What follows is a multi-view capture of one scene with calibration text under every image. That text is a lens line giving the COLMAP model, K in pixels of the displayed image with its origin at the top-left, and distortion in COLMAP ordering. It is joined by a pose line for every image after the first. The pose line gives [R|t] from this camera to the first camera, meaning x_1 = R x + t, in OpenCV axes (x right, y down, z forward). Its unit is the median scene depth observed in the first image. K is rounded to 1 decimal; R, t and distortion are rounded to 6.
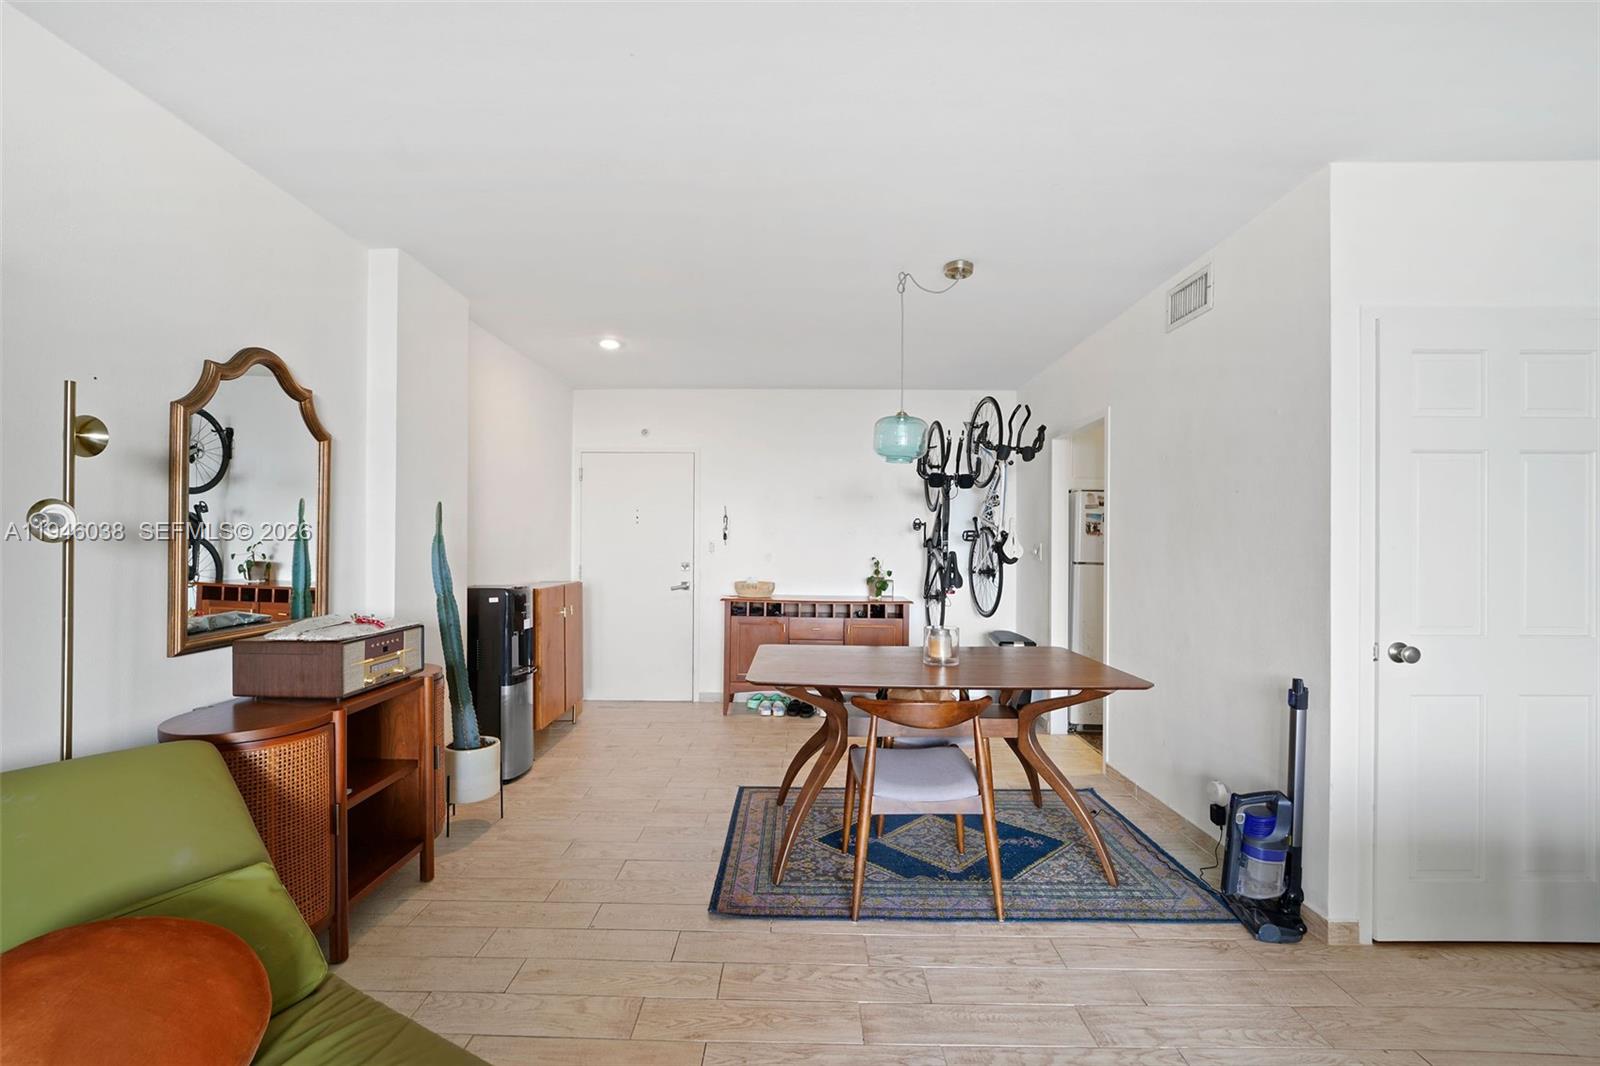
lens RADIAL K [[649.5, 0, 800.8], [0, 649.5, 540.5], [0, 0, 1]] dist [-0.029491, 0.003898]
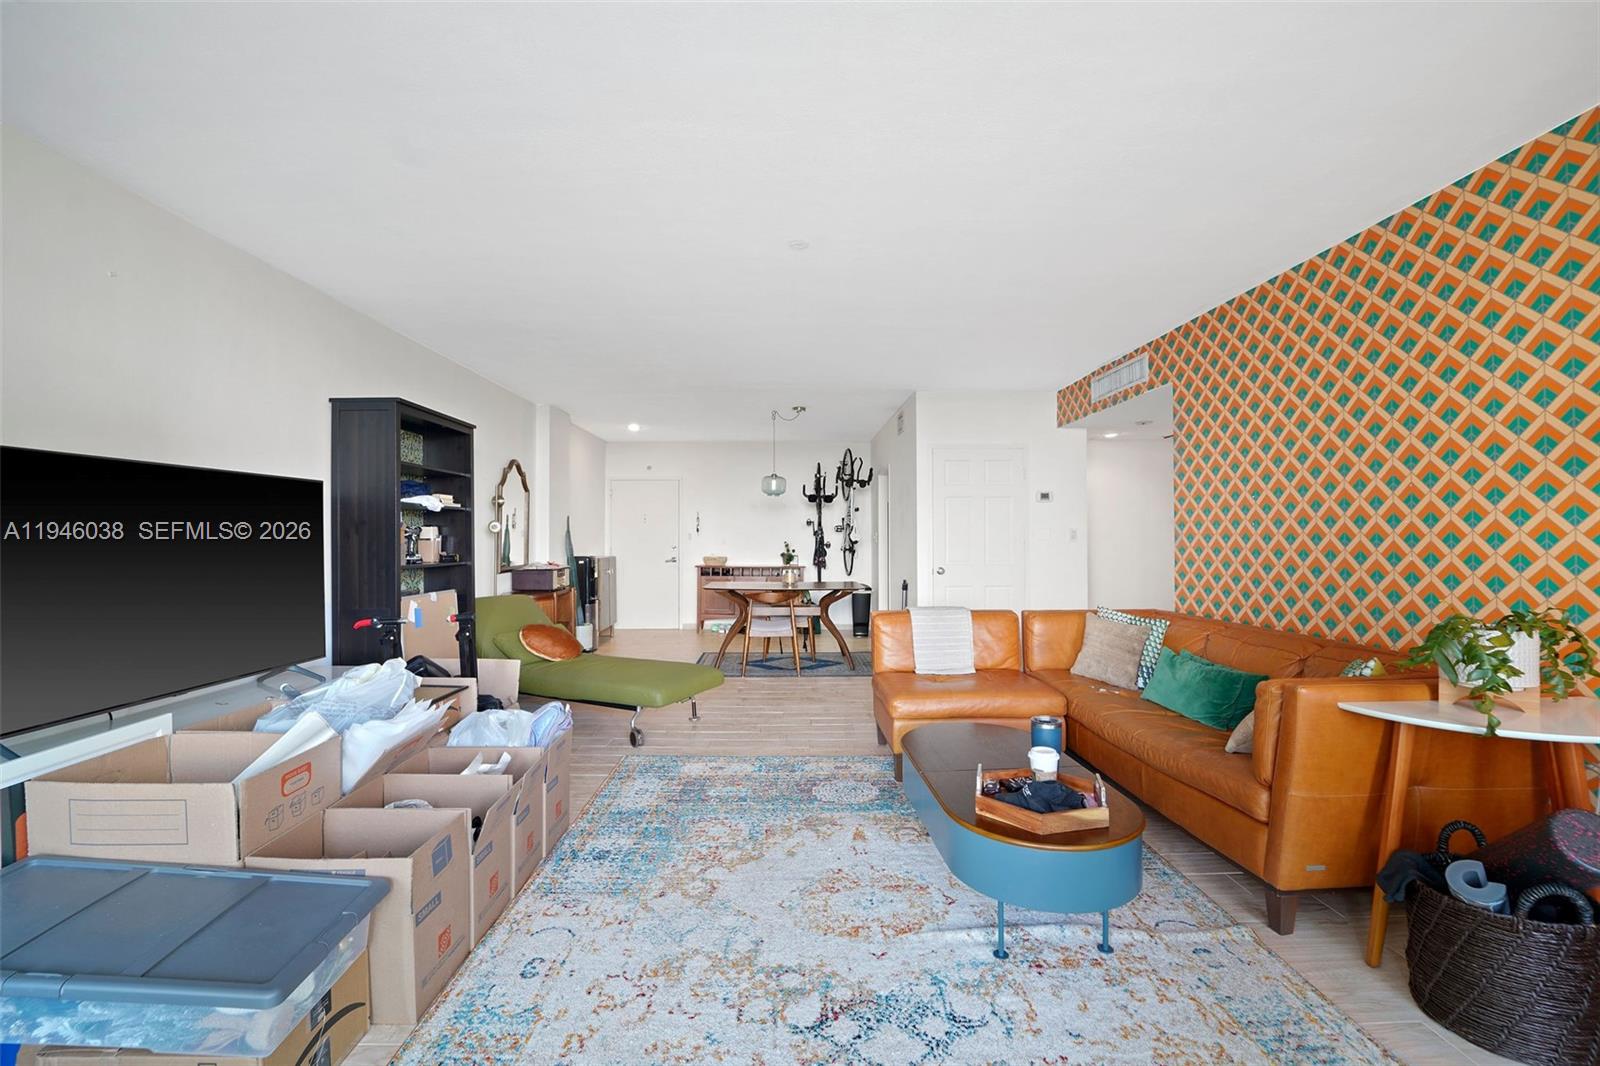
lens RADIAL K [[649.5, 0, 800.8], [0, 649.5, 540.5], [0, 0, 1]] dist [-0.029491, 0.003898]
pose [[0.999526, -0.006873, 0.030009, 0.119539], [0.006540, 0.999916, 0.011169, 0.004687], [-0.030083, -0.010968, 0.999487, -0.824417]]
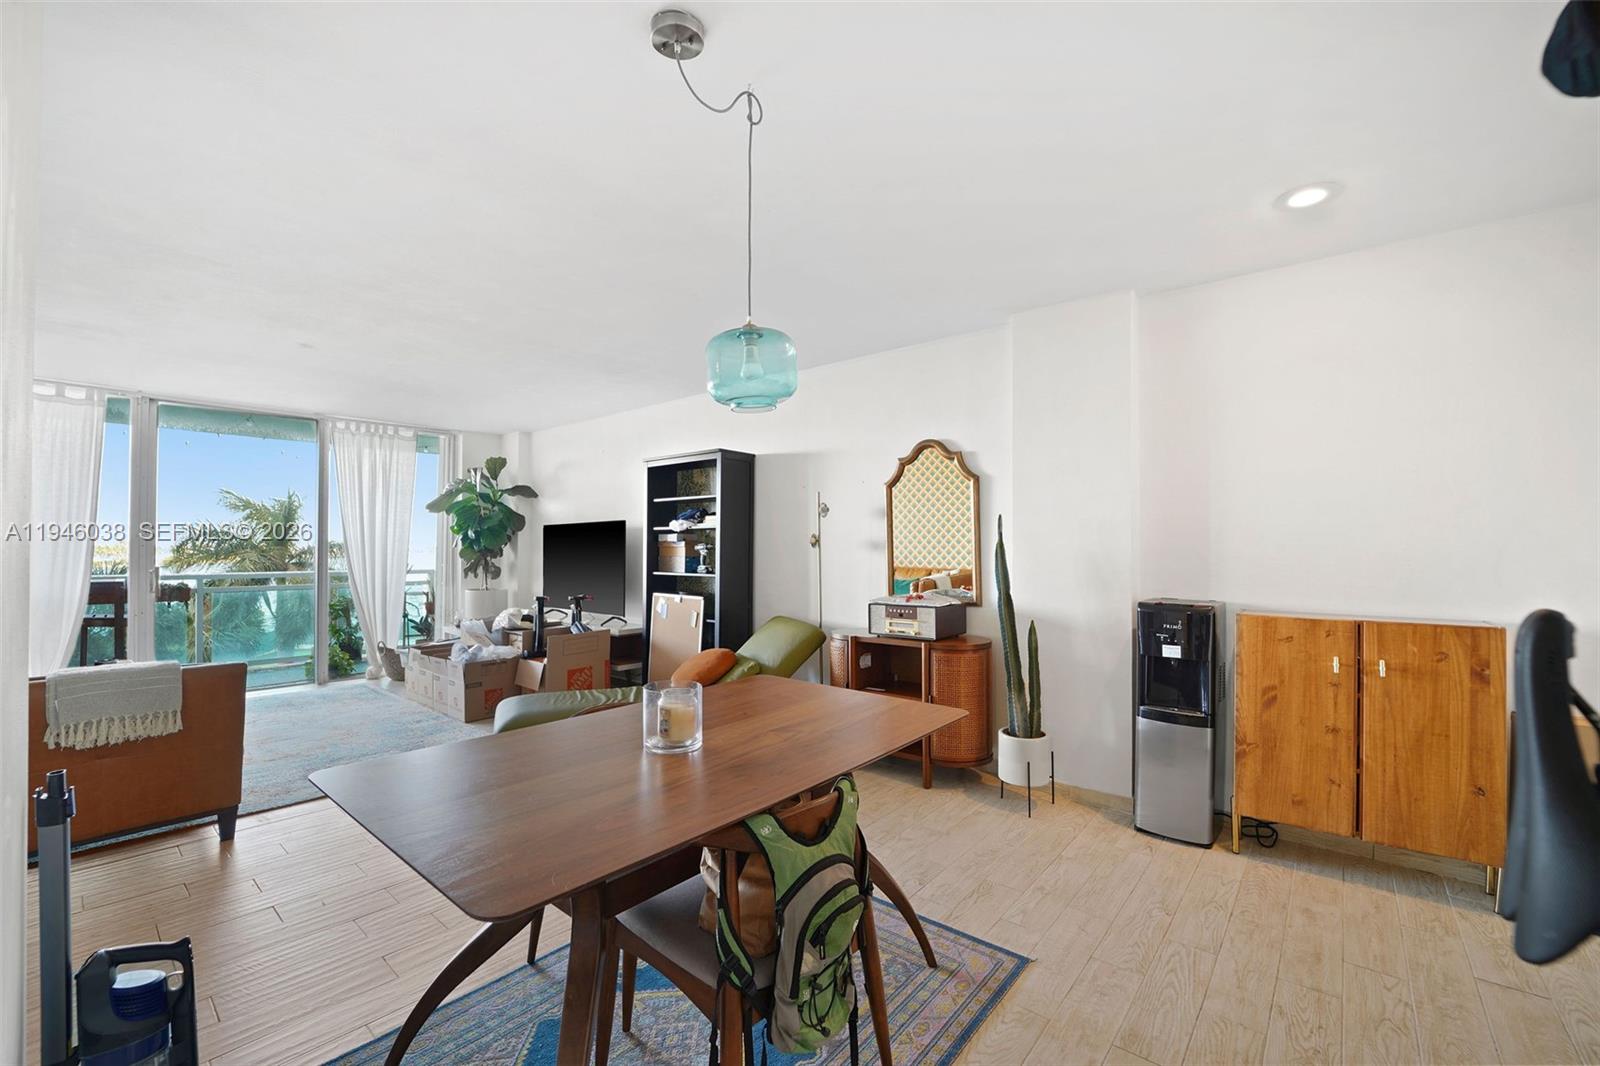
lens RADIAL K [[649.5, 0, 800.8], [0, 649.5, 540.5], [0, 0, 1]] dist [-0.029491, 0.003898]
pose [[-0.639730, -0.010337, -0.768530, 0.378957], [-0.000436, 0.999914, -0.013086, 0.002729], [0.768600, -0.008036, -0.639679, 0.930025]]
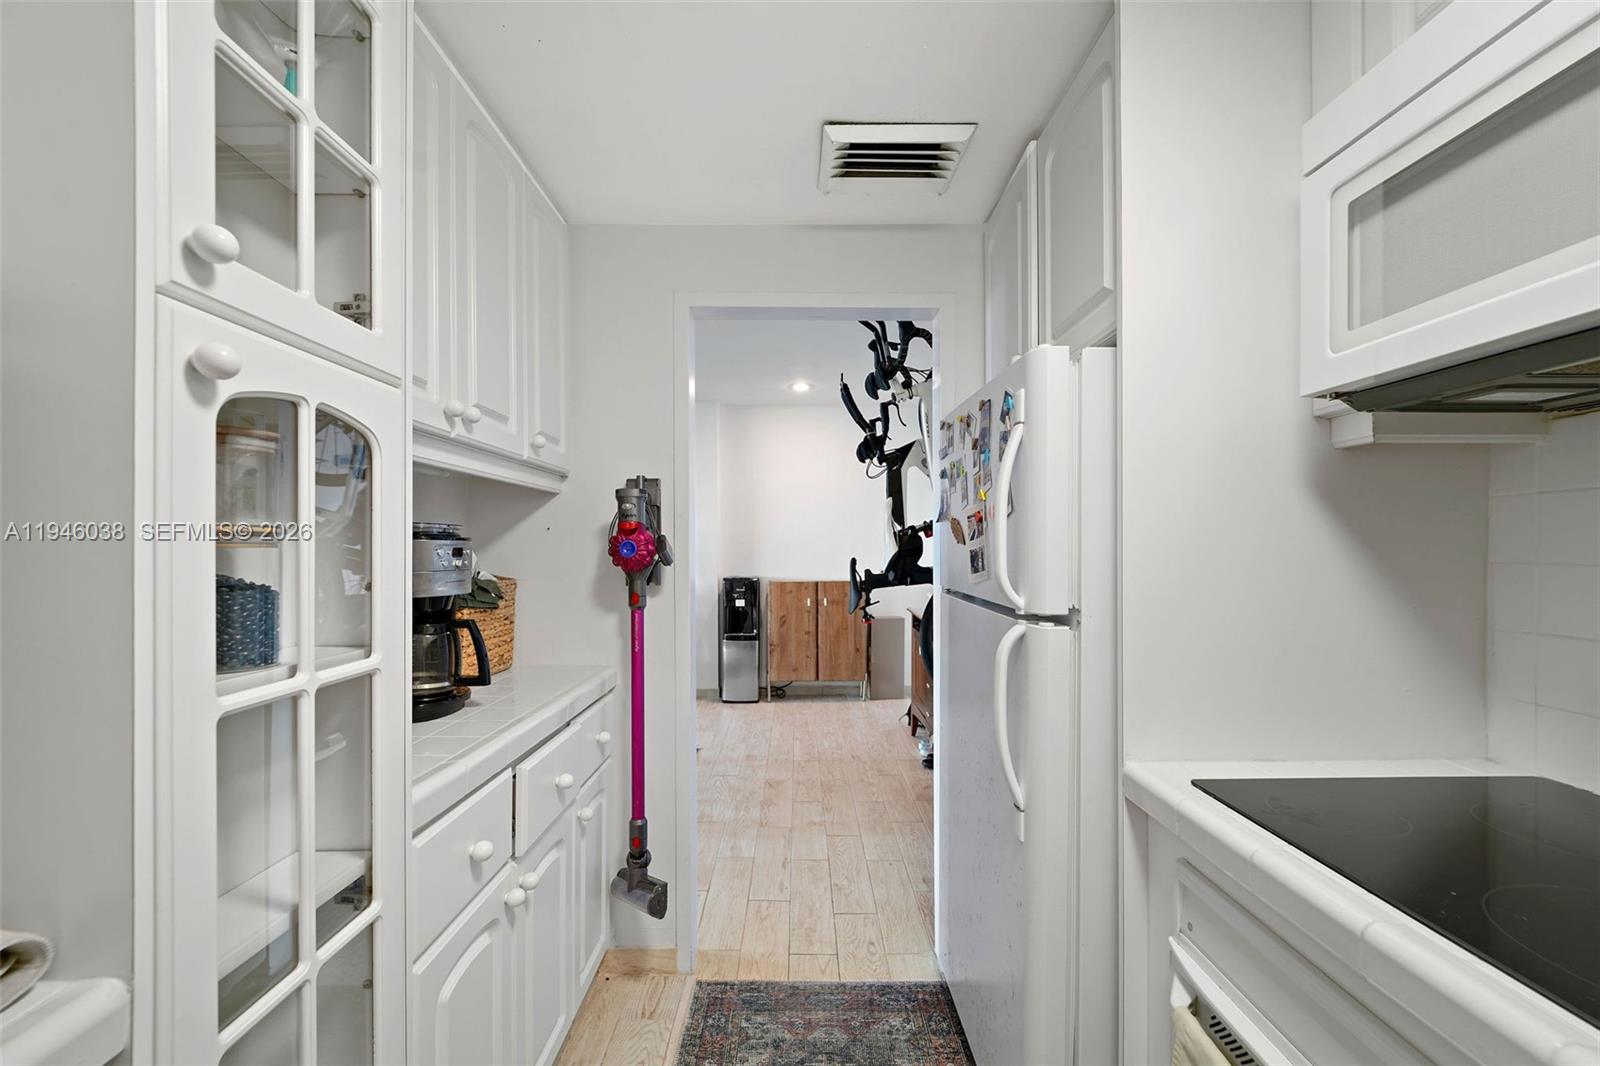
lens RADIAL K [[649.5, 0, 800.8], [0, 649.5, 540.5], [0, 0, 1]] dist [-0.029491, 0.003898]
pose [[0.023635, -0.020952, -0.999501, 0.860580], [0.005668, 0.999767, -0.020824, 0.013242], [0.999705, -0.005173, 0.023748, 0.890397]]
